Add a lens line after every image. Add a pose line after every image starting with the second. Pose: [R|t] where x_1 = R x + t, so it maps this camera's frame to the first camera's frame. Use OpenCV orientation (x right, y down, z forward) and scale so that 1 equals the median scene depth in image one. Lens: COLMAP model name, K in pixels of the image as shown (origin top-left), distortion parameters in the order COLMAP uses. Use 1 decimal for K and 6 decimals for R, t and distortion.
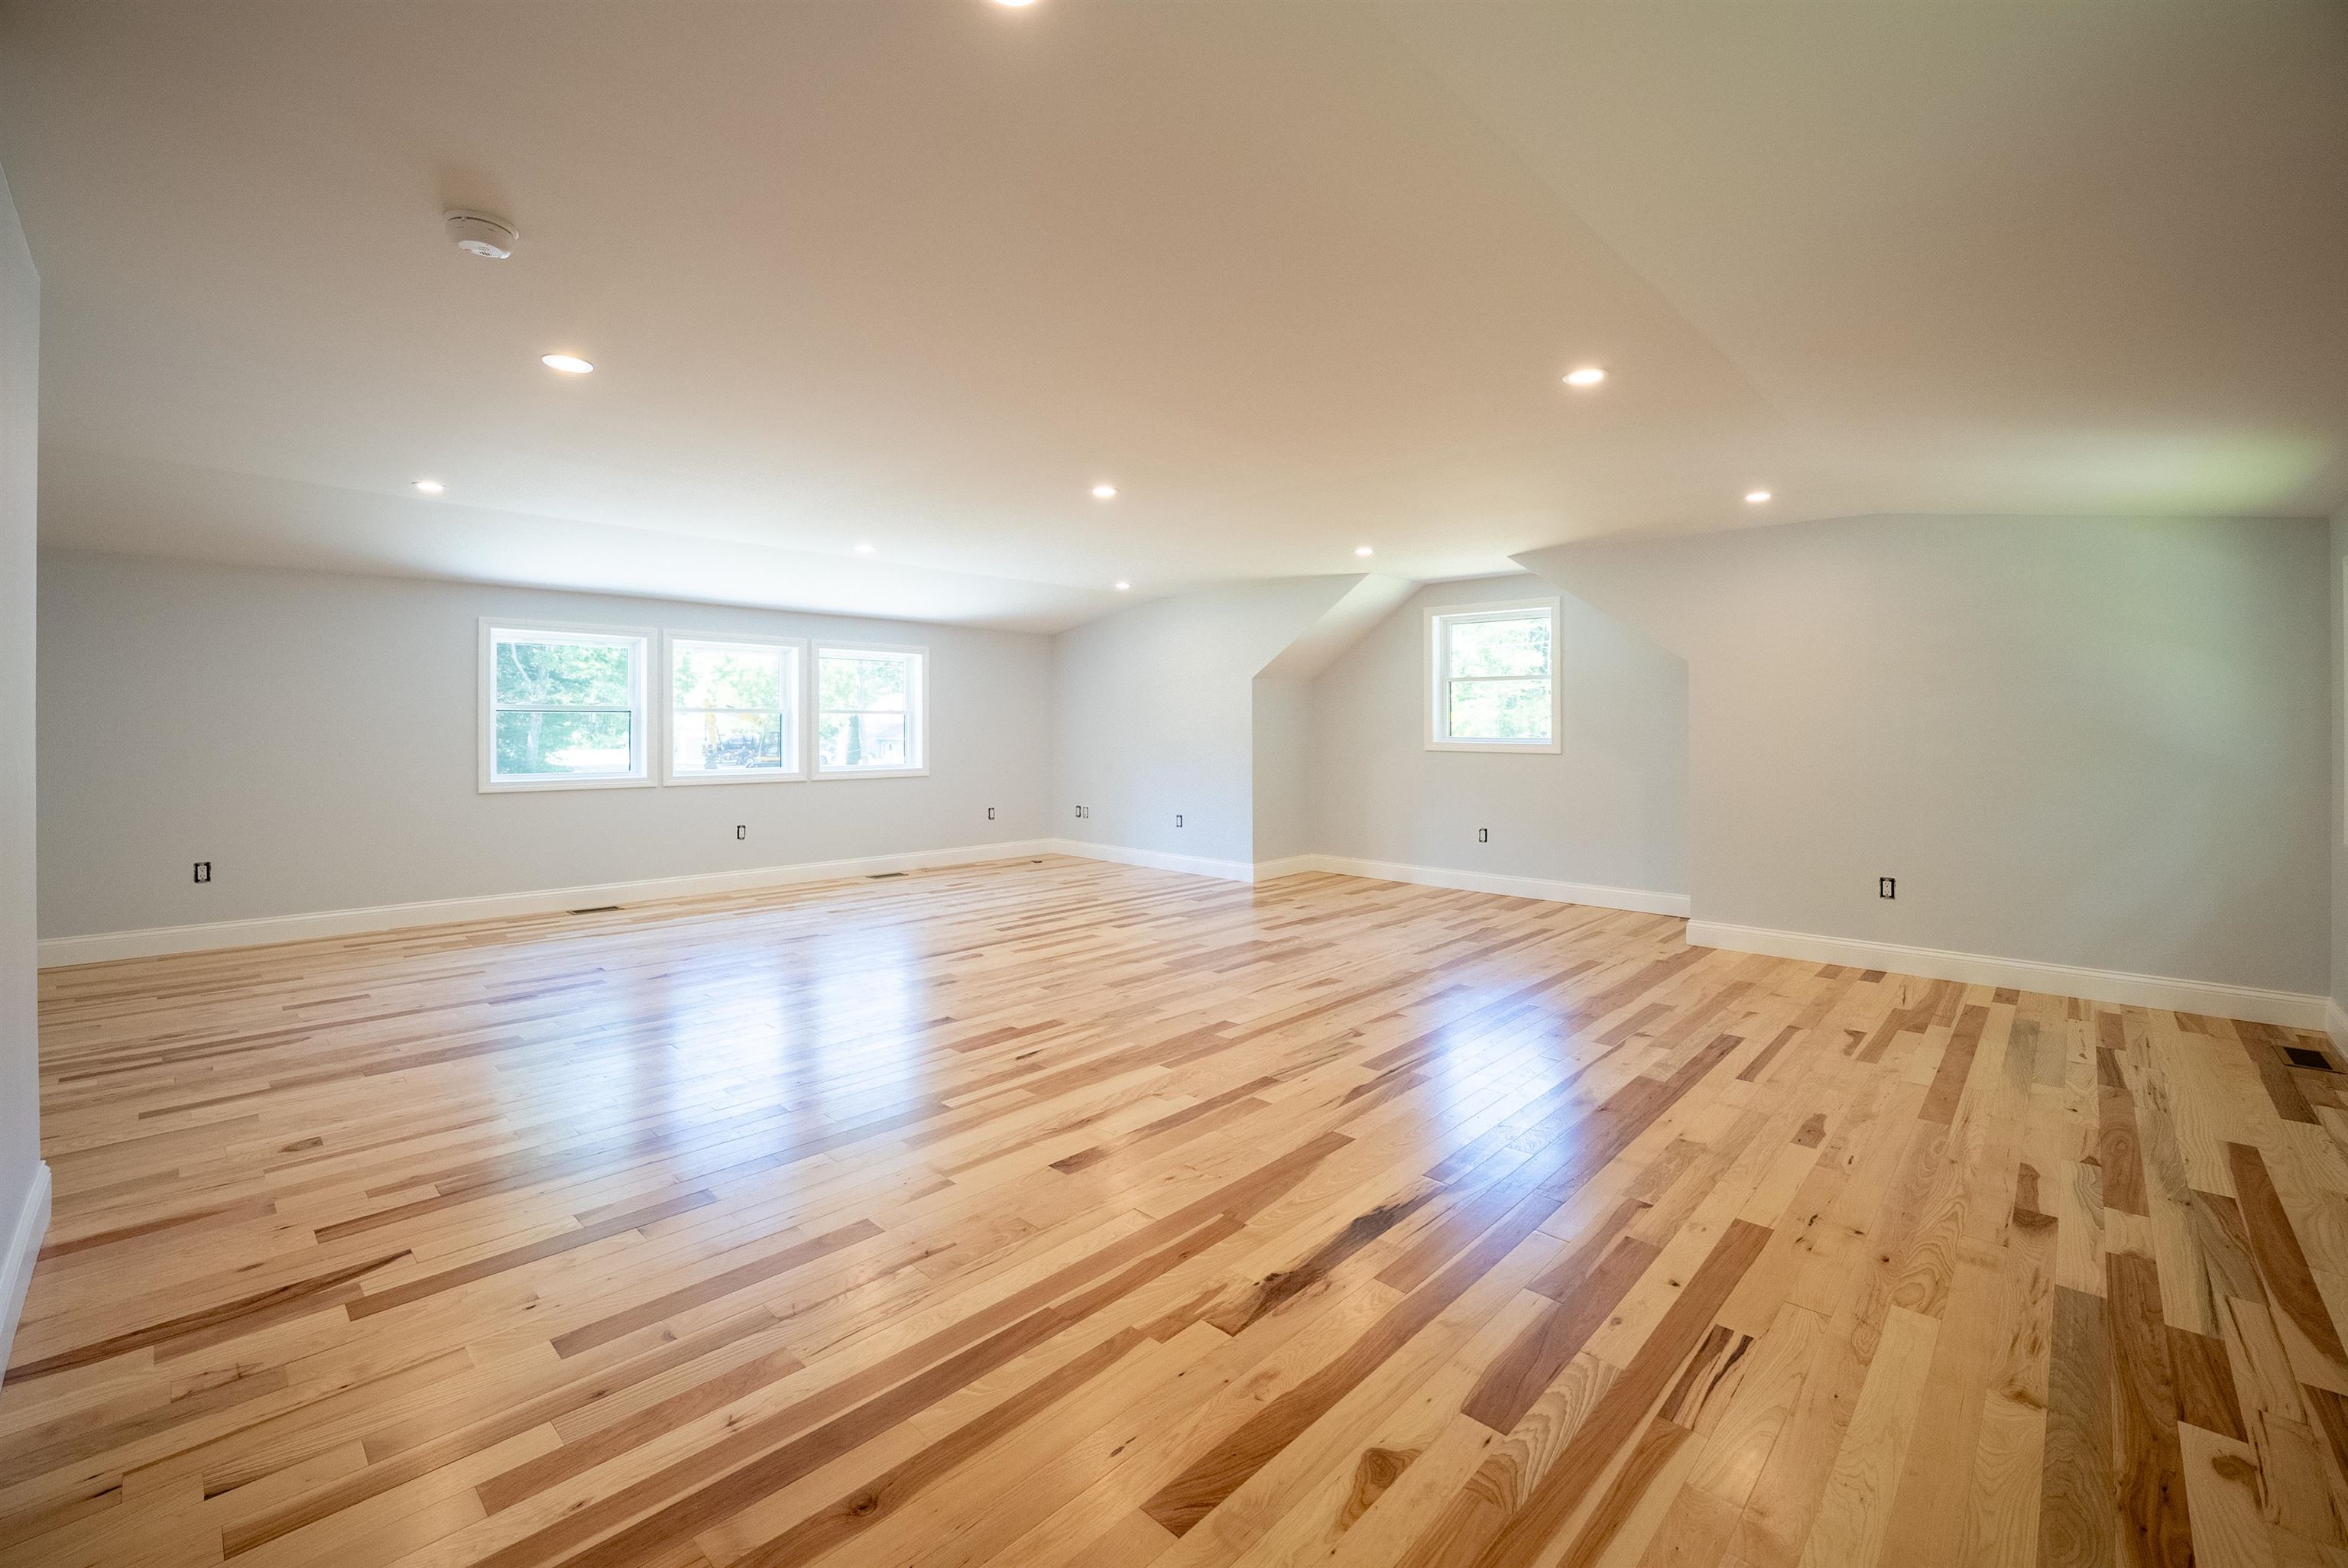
lens RADIAL K [[981.3, 0, 1170.7], [0, 981.3, 758.6], [0, 0, 1]] dist [-0.026576, 0.000201]
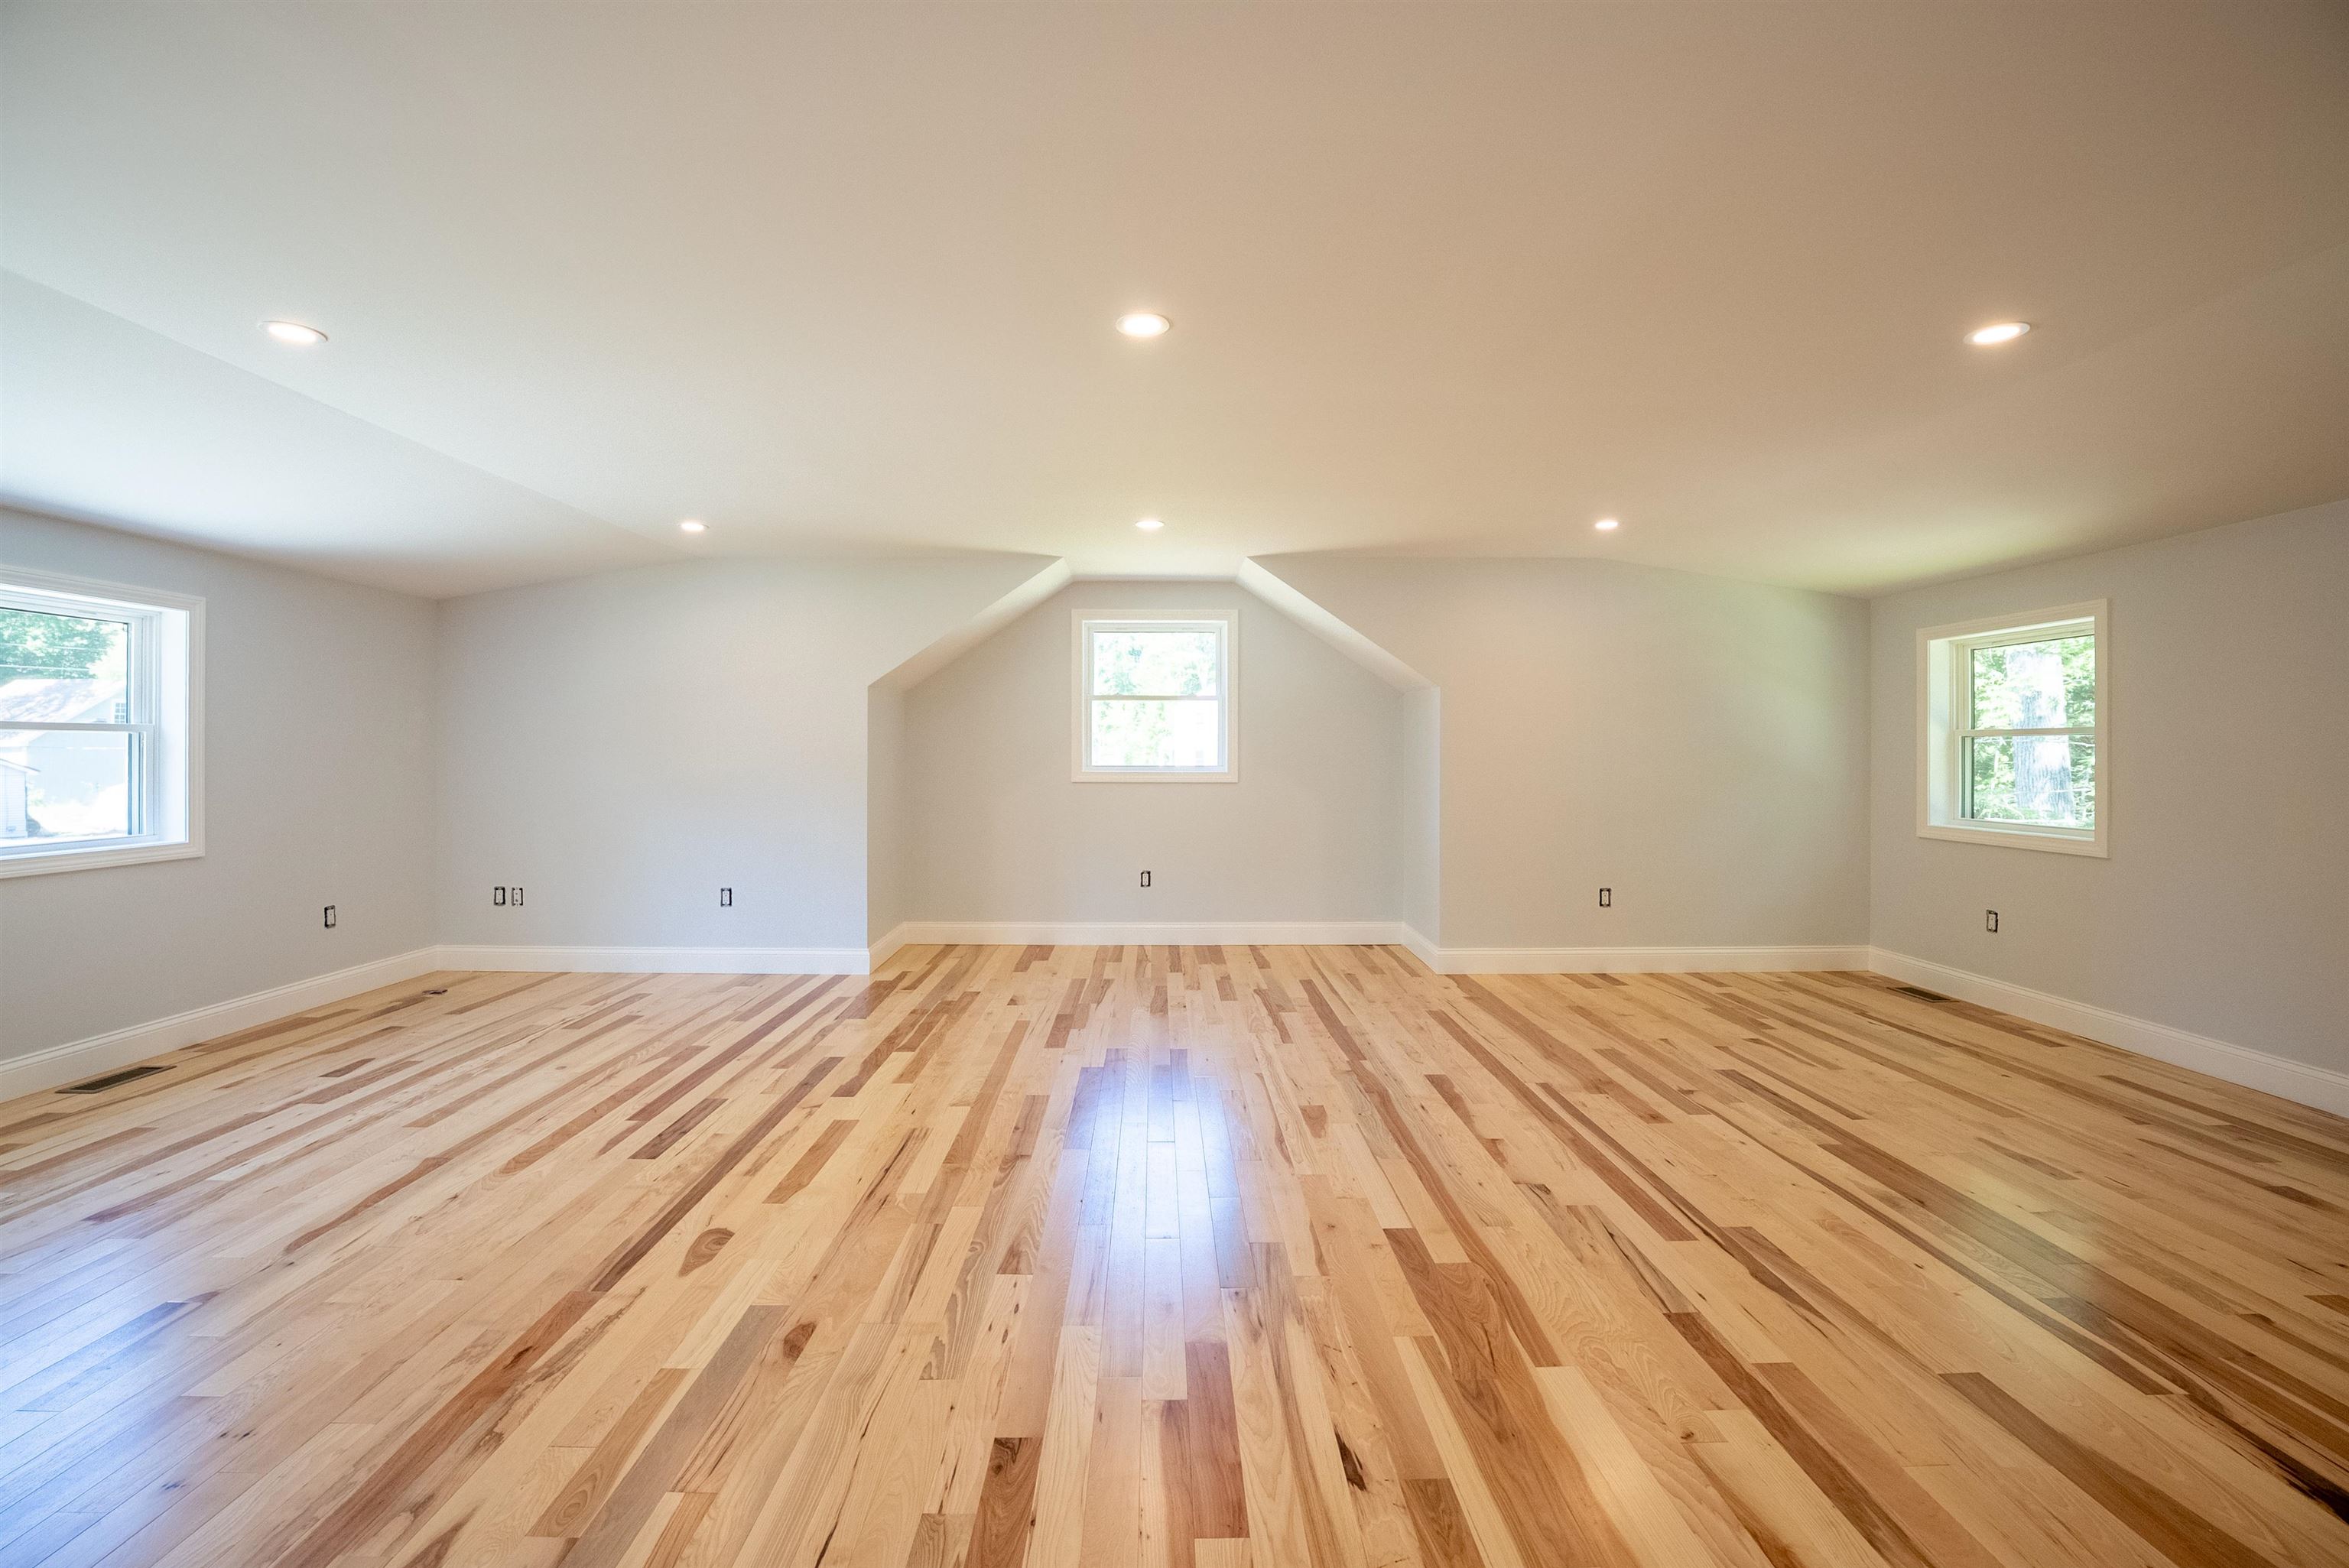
lens RADIAL K [[981.7, 0, 1171.2], [0, 981.7, 758.5], [0, 0, 1]] dist [-0.026576, 0.000201]
pose [[0.718362, -0.007577, 0.695628, -0.378263], [0.024263, 0.999605, -0.014168, -0.020475], [-0.695246, 0.027055, 0.718262, 0.517897]]
